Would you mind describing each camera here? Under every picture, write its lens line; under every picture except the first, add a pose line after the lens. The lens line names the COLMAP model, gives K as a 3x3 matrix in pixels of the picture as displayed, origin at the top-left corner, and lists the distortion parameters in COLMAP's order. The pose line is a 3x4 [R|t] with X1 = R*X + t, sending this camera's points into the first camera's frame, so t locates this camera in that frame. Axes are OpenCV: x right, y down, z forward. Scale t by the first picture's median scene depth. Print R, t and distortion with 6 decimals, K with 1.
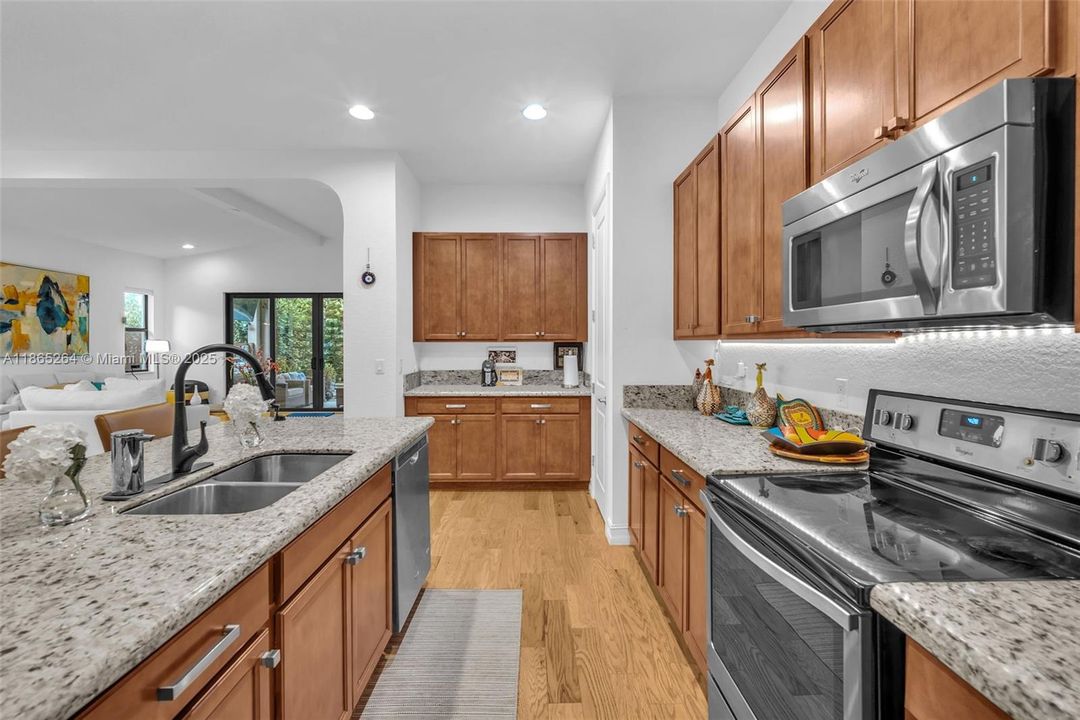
lens RADIAL K [[473.1, 0, 541.5], [0, 473.1, 347.8], [0, 0, 1]] dist [-0.013653, 0.004198]
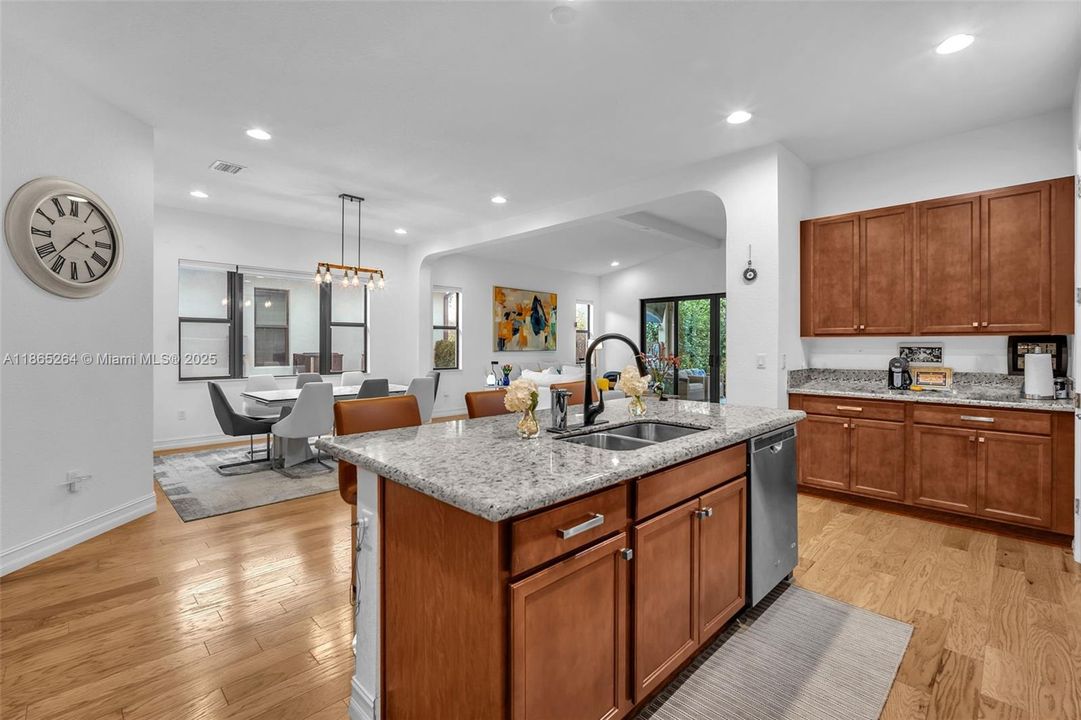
lens RADIAL K [[480.7, 0, 542.8], [0, 480.7, 342.5], [0, 0, 1]] dist [-0.001822, -0.000163]
pose [[0.694654, -0.001840, -0.719342, 0.067042], [-0.007119, 0.999930, -0.009432, 0.012067], [0.719309, 0.011674, 0.694592, -0.042409]]
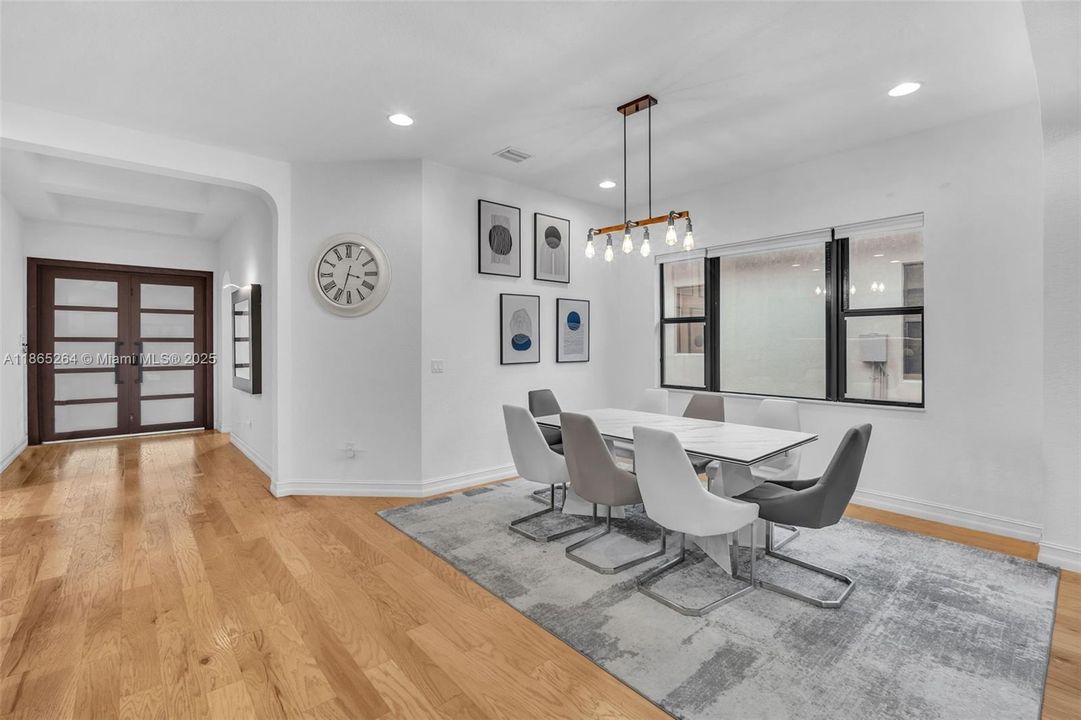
lens RADIAL K [[480.7, 0, 542.8], [0, 480.7, 342.5], [0, 0, 1]] dist [-0.001822, -0.000163]
pose [[-0.771067, -0.000506, -0.636754, -0.940694], [-0.001484, 0.999998, 0.001002, -0.011962], [0.636752, 0.001717, -0.771067, 1.471642]]
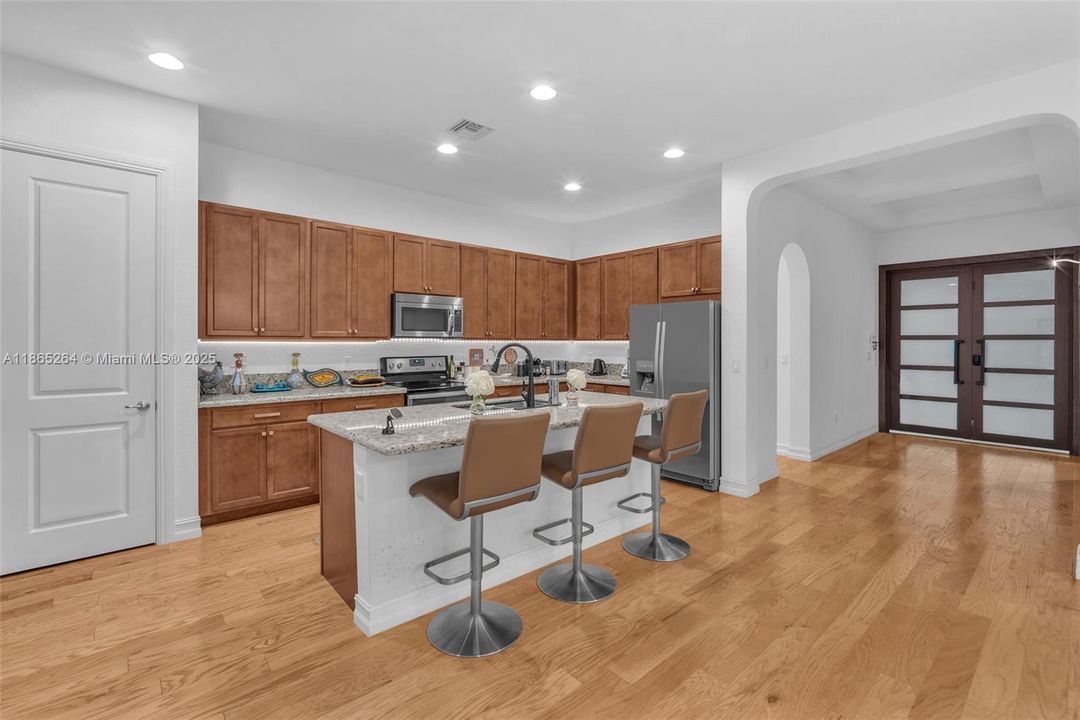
lens RADIAL K [[480.3, 0, 542.3], [0, 480.3, 342.5], [0, 0, 1]] dist [-0.001822, -0.000163]
pose [[-0.644868, -0.003765, 0.764284, -1.289686], [0.001950, 0.999977, 0.006571, -0.015076], [-0.764291, 0.005727, -0.644846, 1.248310]]
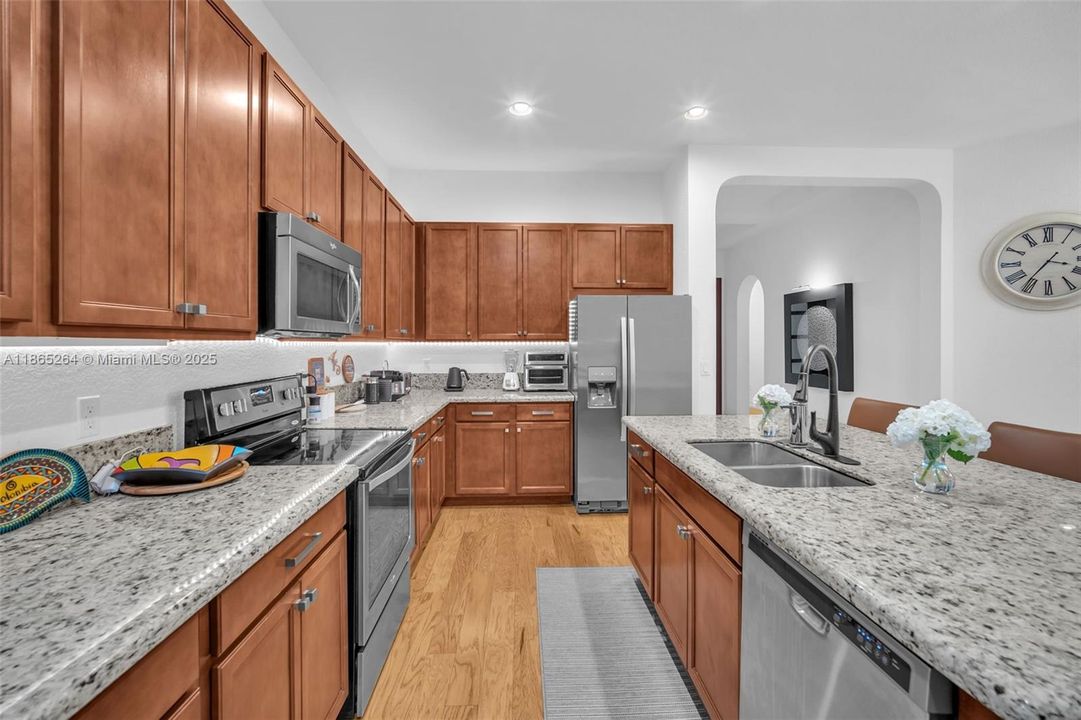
lens RADIAL K [[473.5, 0, 542.0], [0, 473.5, 347.8], [0, 0, 1]] dist [-0.013653, 0.004198]
pose [[-0.999654, 0.004587, -0.025915, -0.024545], [0.004181, 0.999868, 0.015707, -0.011662], [0.025984, 0.015593, -0.999541, 1.177365]]
